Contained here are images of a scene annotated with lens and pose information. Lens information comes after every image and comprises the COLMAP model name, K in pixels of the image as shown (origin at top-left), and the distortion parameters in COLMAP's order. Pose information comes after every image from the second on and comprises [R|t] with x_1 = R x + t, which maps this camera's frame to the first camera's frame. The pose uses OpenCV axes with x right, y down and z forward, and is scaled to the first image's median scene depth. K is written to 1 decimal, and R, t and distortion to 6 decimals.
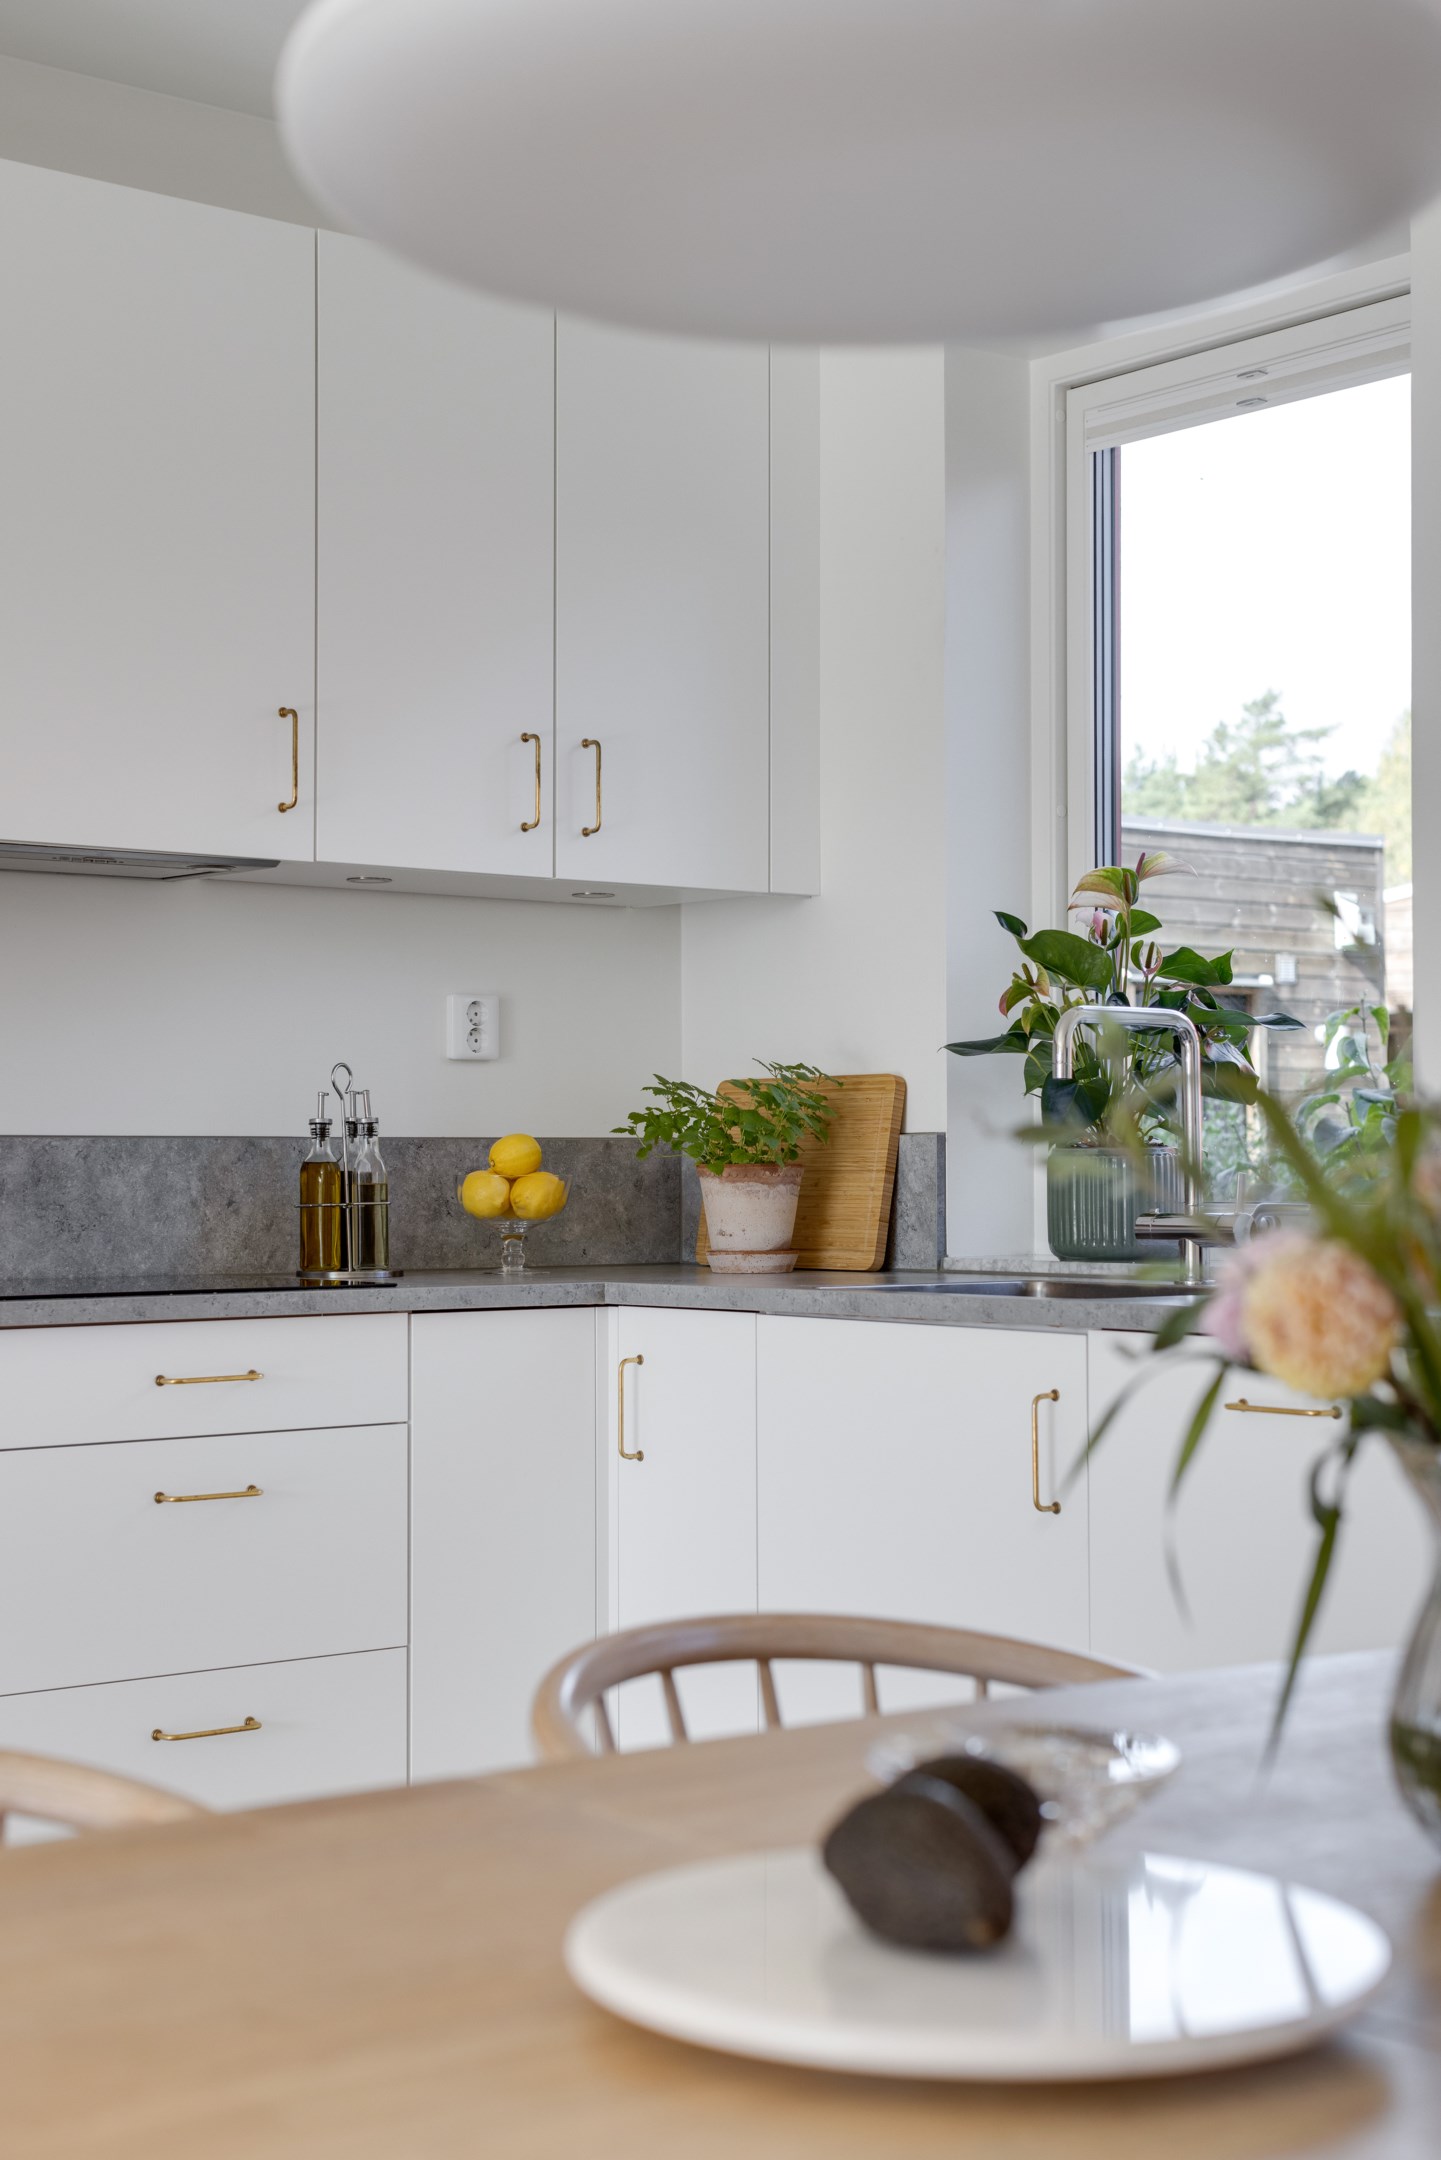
lens RADIAL K [[3340.7, 0, 716.9], [0, 3340.7, 1079.9], [0, 0, 1]] dist [0.044248, 0.000000]
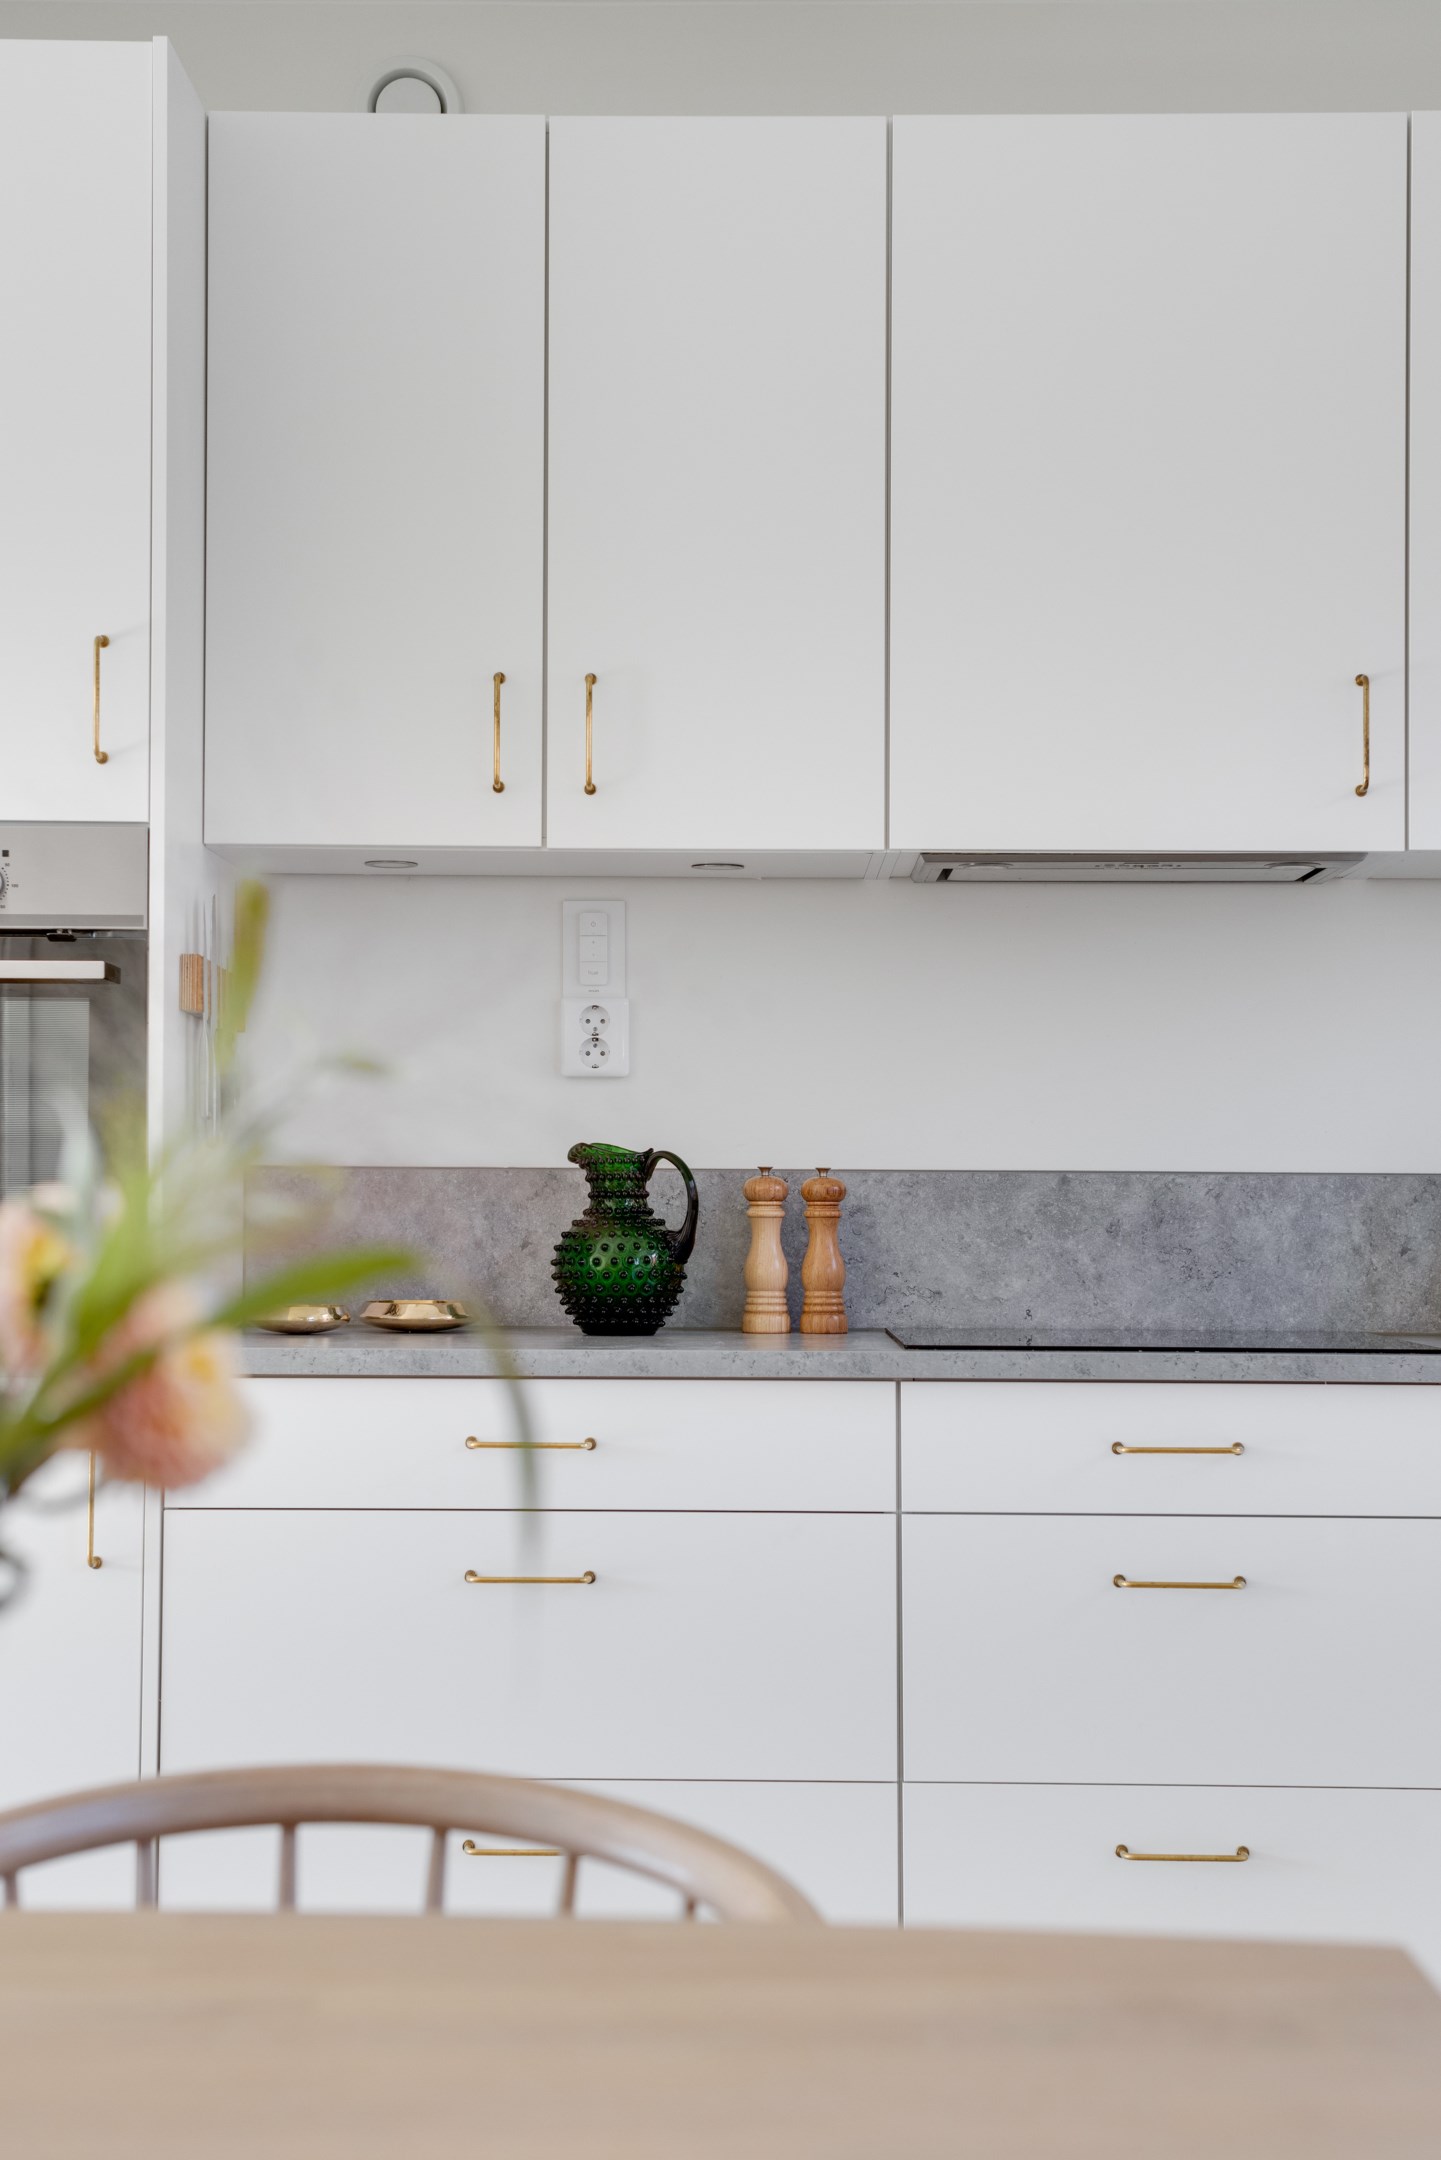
lens RADIAL K [[3340.7, 0, 713.4], [0, 3340.7, 1073.3], [0, 0, 1]] dist [0.044248, 0.000000]
pose [[0.736485, -0.018307, -0.676206, 0.315955], [0.008078, 0.999800, -0.018270, 0.005406], [0.676406, 0.007993, 0.736486, 0.244871]]
